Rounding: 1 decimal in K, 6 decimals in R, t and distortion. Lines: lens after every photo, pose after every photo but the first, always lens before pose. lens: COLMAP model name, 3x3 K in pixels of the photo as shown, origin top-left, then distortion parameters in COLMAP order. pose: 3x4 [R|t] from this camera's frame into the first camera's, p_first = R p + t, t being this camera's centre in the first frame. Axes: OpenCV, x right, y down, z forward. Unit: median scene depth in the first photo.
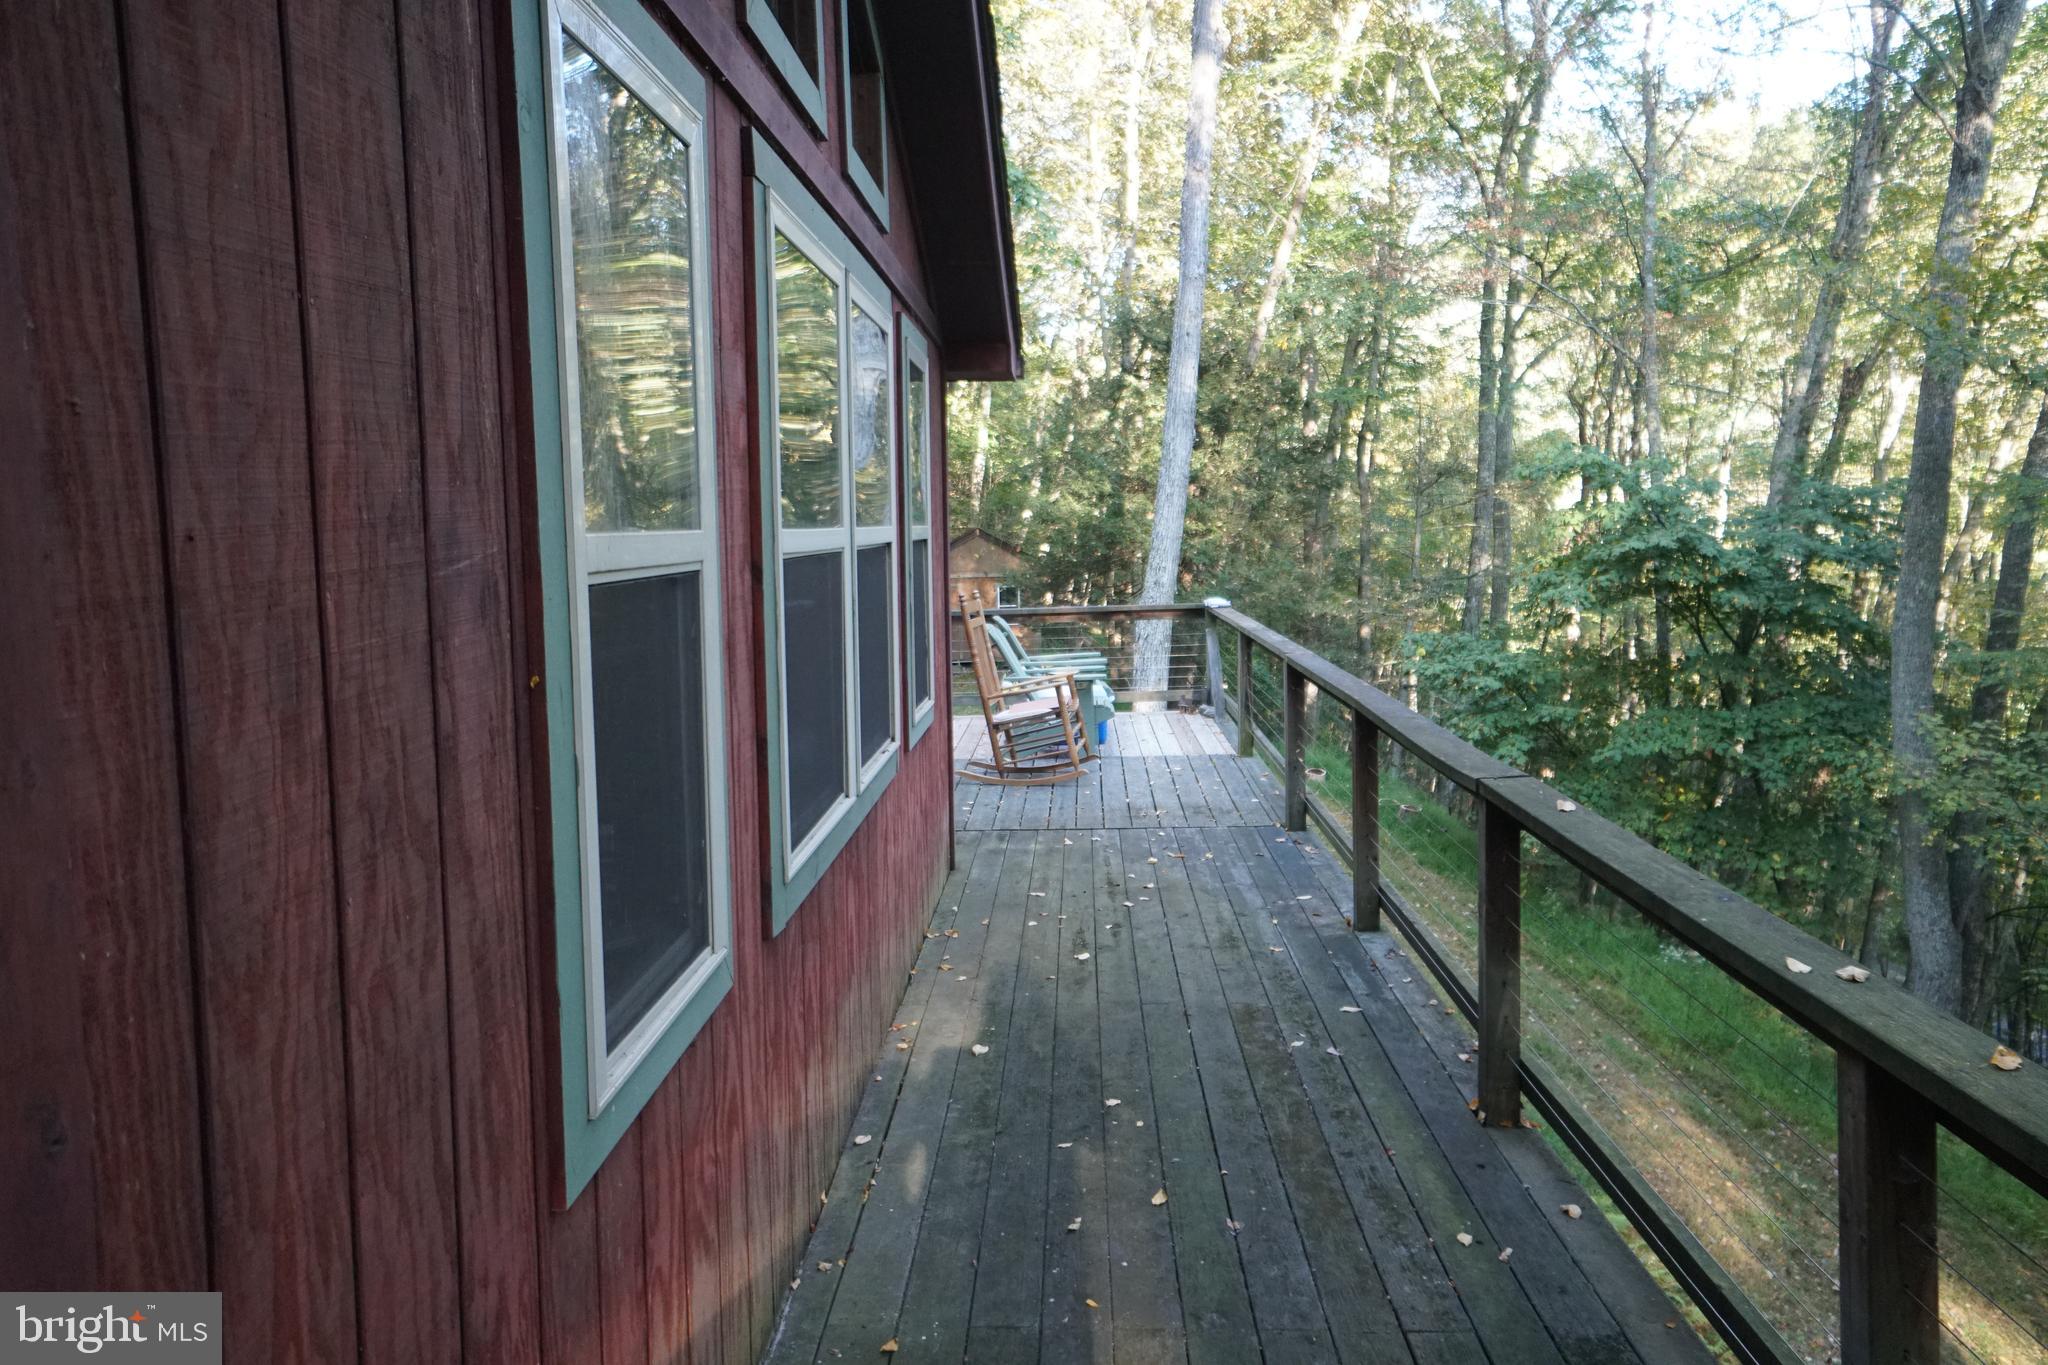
lens RADIAL K [[1499.2, 0, 1024.0], [0, 1499.2, 682.5], [0, 0, 1]] dist [0.032126, 0.002183]
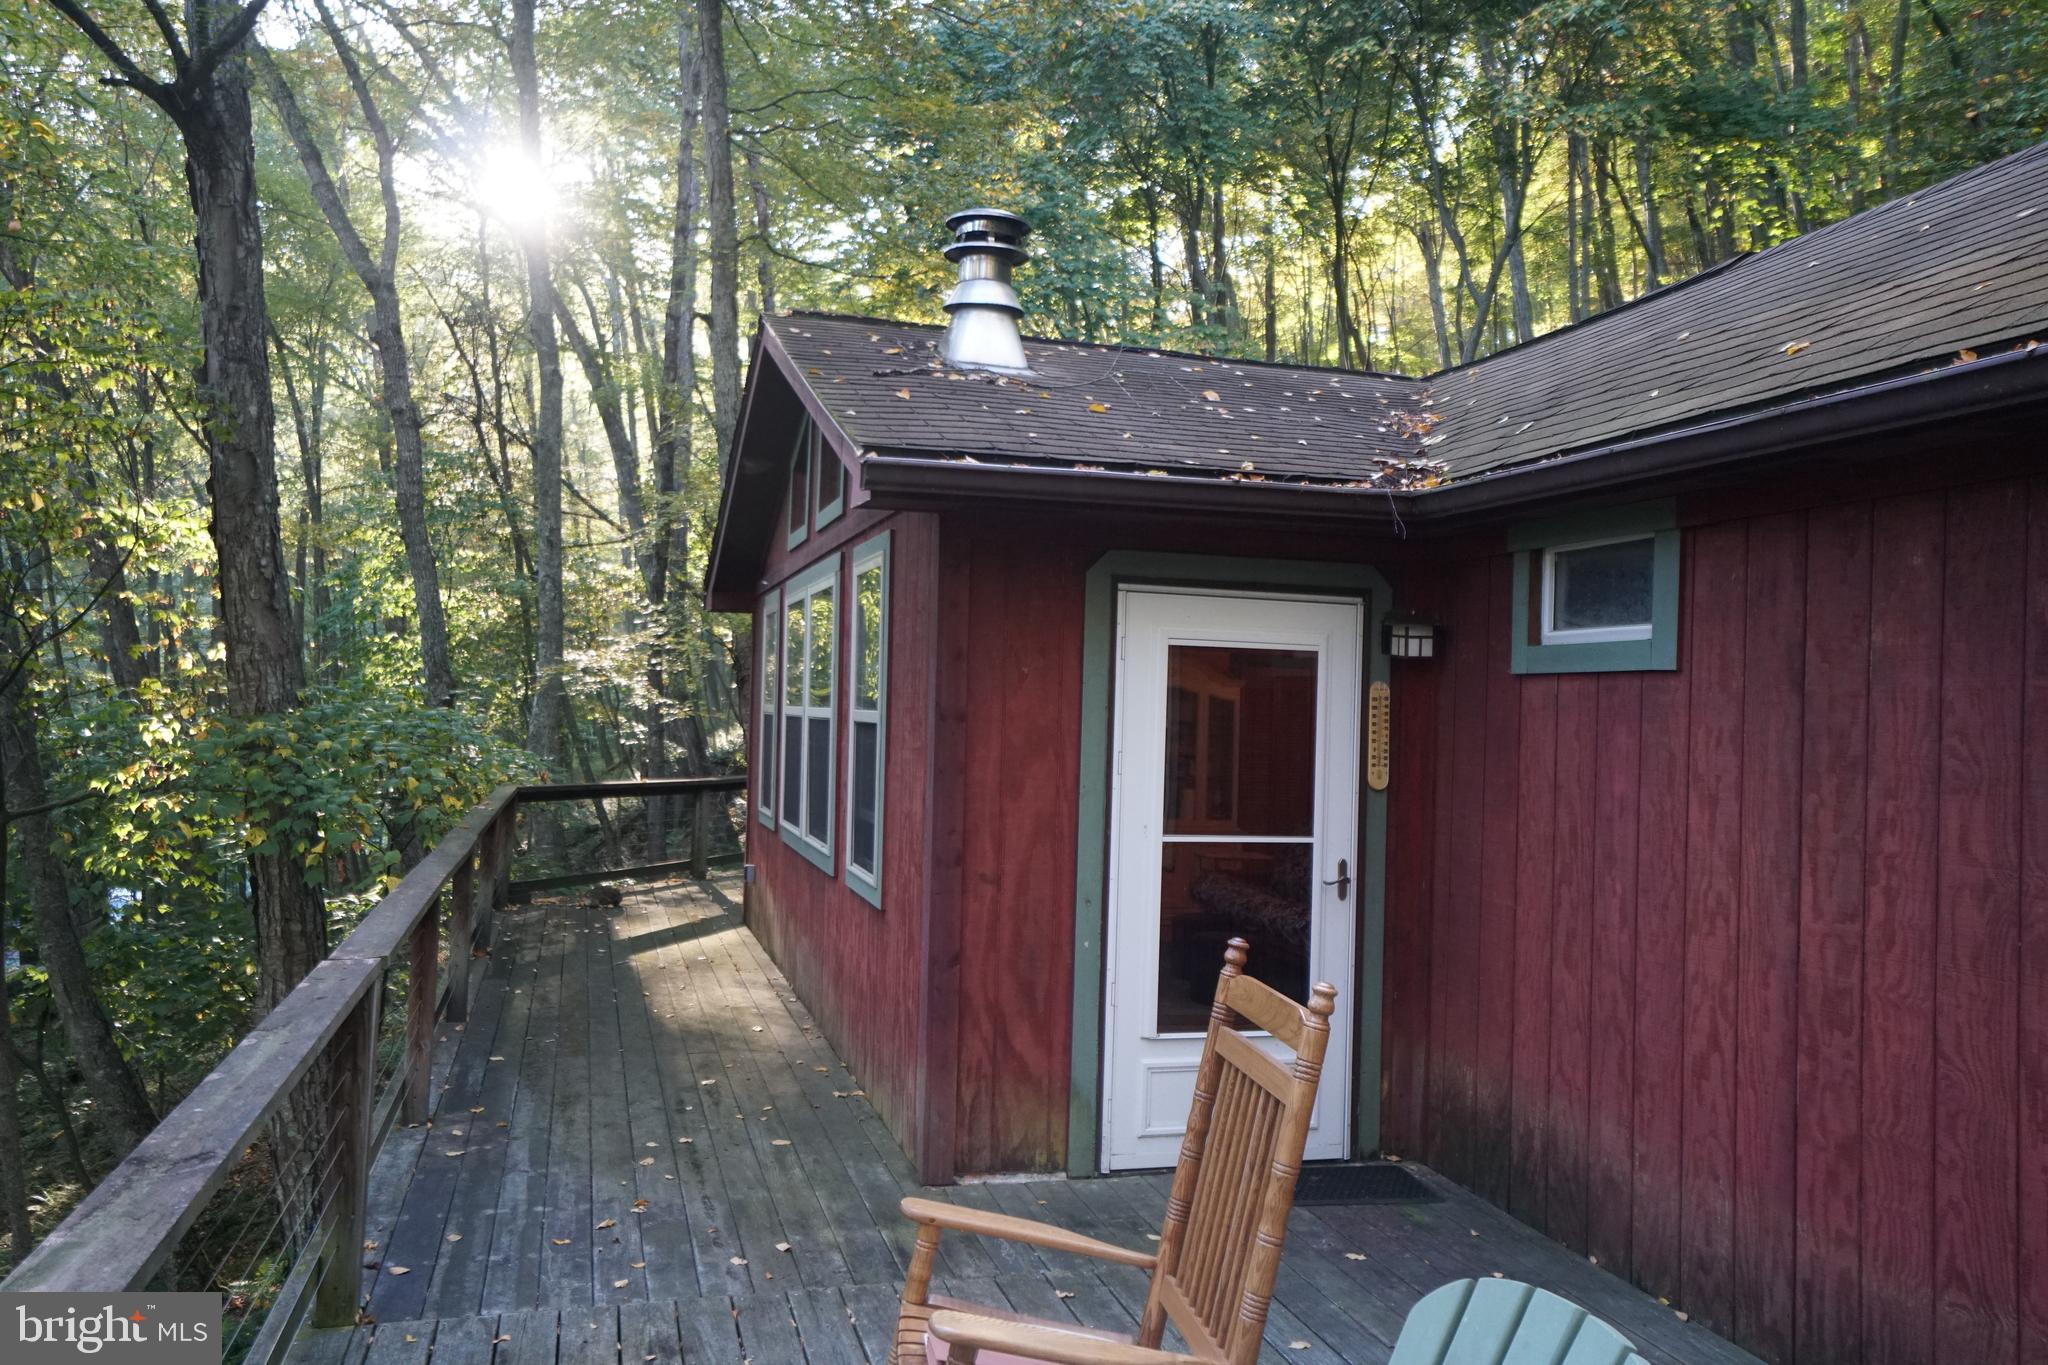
lens RADIAL K [[1499.2, 0, 1024.0], [0, 1499.2, 682.5], [0, 0, 1]] dist [0.032126, 0.002183]
pose [[-0.948794, -0.019676, -0.315284, 0.162785], [-0.050962, 0.994519, 0.091296, -0.219606], [0.311759, 0.102689, -0.944596, 1.947690]]
